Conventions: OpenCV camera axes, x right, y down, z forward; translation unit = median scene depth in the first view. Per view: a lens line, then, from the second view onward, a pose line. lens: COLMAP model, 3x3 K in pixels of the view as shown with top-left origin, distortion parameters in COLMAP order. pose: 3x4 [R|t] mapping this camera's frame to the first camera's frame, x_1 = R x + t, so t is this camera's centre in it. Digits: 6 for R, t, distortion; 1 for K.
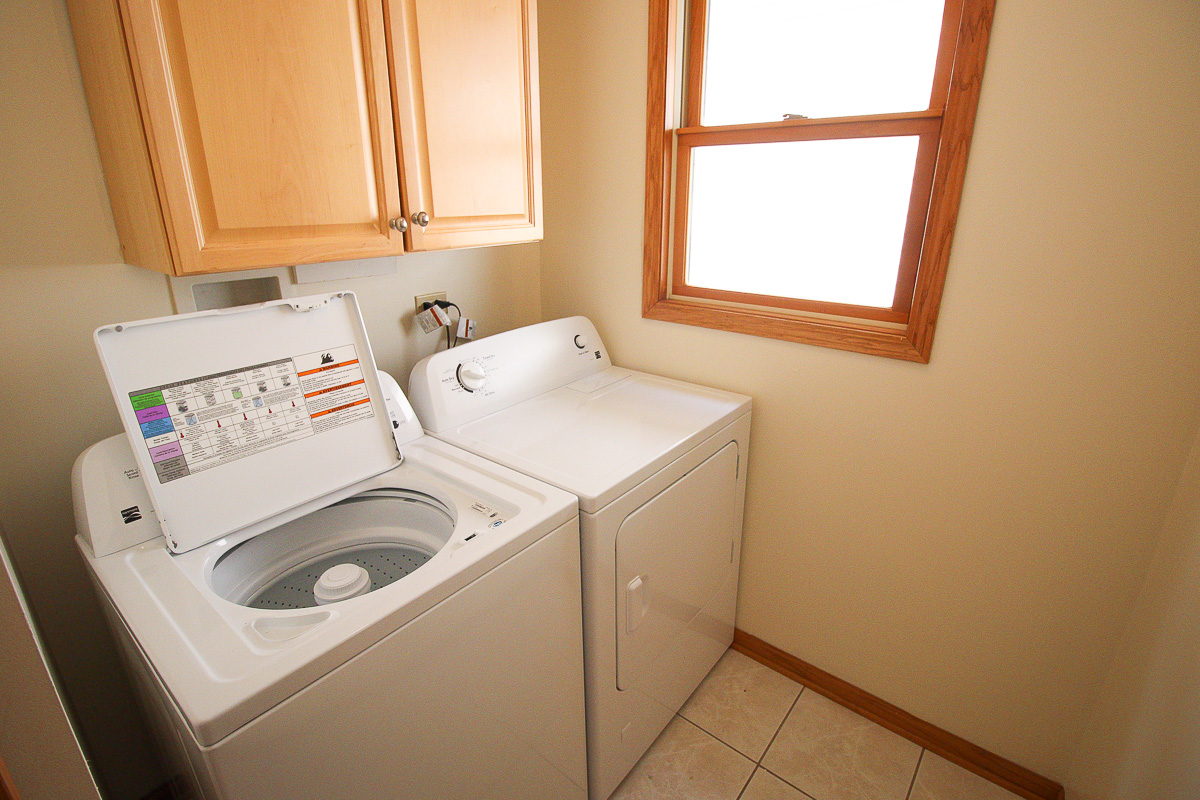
lens RADIAL K [[565.4, 0, 604.5], [0, 565.4, 393.4], [0, 0, 1]] dist [-0.011803, -0.001560]
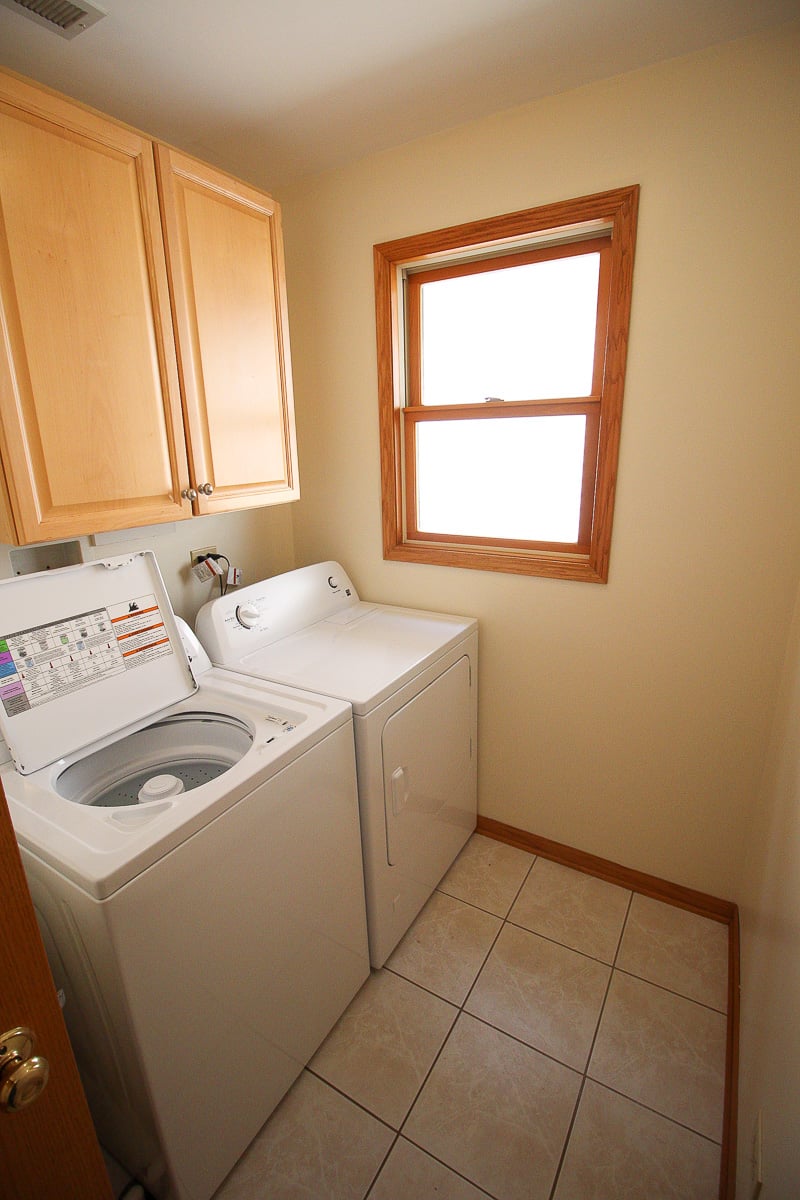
lens RADIAL K [[558.5, 0, 394.4], [0, 558.5, 600.3], [0, 0, 1]] dist [-0.010320, -0.003266]
pose [[0.990800, -0.058574, 0.121999, -0.079652], [0.065529, 0.996400, -0.053791, 0.023482], [-0.118409, 0.061291, 0.991072, -0.233406]]
